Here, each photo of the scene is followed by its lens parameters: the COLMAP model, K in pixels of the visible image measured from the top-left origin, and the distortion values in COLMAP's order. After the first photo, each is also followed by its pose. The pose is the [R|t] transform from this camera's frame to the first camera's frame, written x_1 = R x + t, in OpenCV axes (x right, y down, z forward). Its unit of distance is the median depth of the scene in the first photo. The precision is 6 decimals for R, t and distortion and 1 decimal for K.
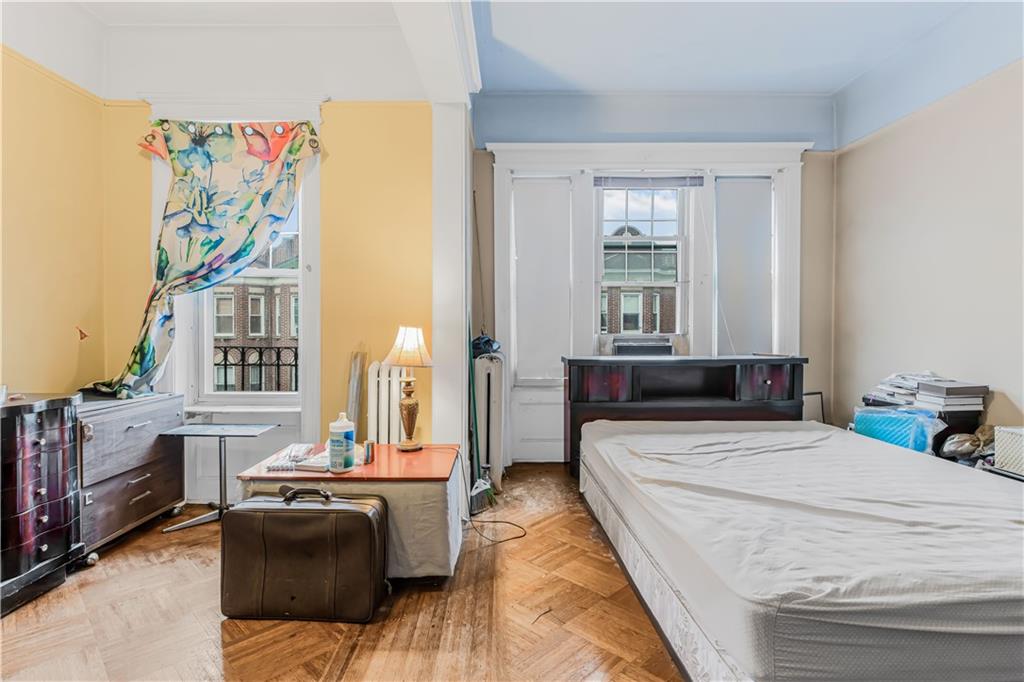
lens RADIAL K [[508.3, 0, 516.5], [0, 508.3, 334.6], [0, 0, 1]] dist [0.000327, -0.003584]
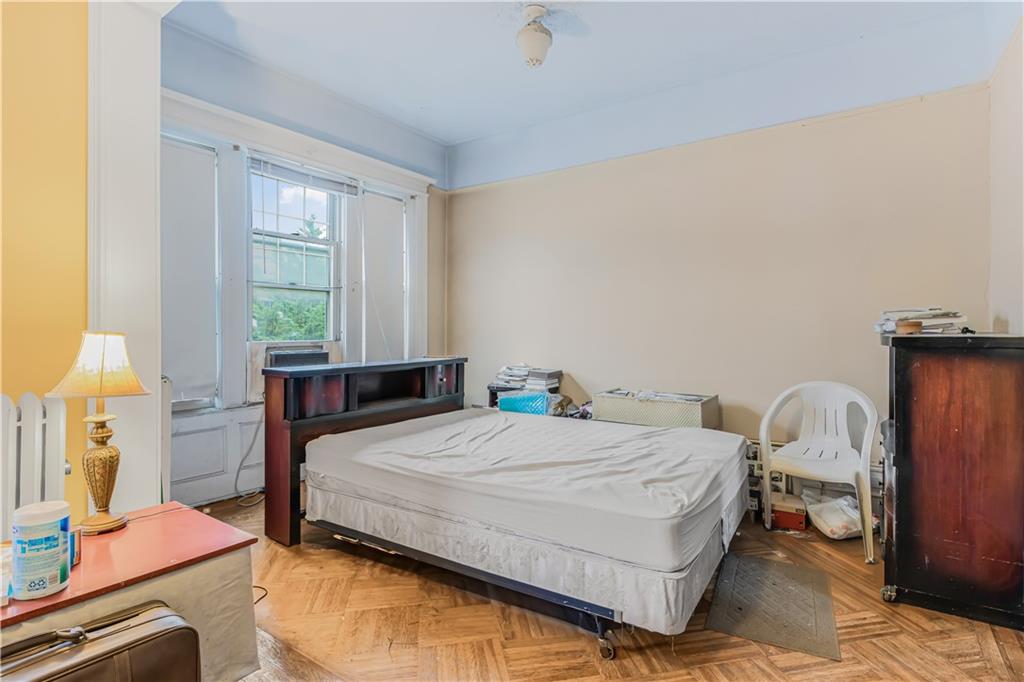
lens RADIAL K [[508.3, 0, 516.4], [0, 508.3, 337.7], [0, 0, 1]] dist [0.000327, -0.003584]
pose [[0.579297, -0.011088, 0.815041, -0.372270], [0.015893, 0.999871, 0.002306, -0.003775], [-0.814961, 0.011618, 0.579399, 0.188415]]
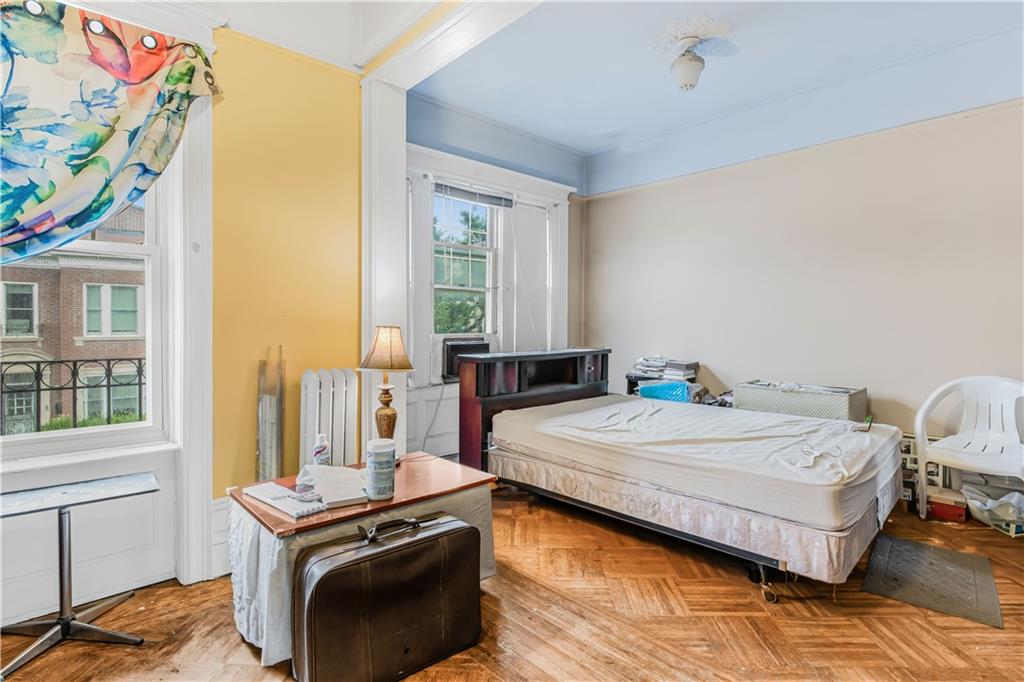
lens RADIAL K [[508.3, 0, 505.5], [0, 508.3, 333.6], [0, 0, 1]] dist [0.000327, -0.003584]
pose [[0.742707, -0.012289, 0.669504, -0.571798], [0.013512, 0.999903, 0.003364, -0.004905], [-0.669480, 0.006548, 0.742801, 0.171028]]
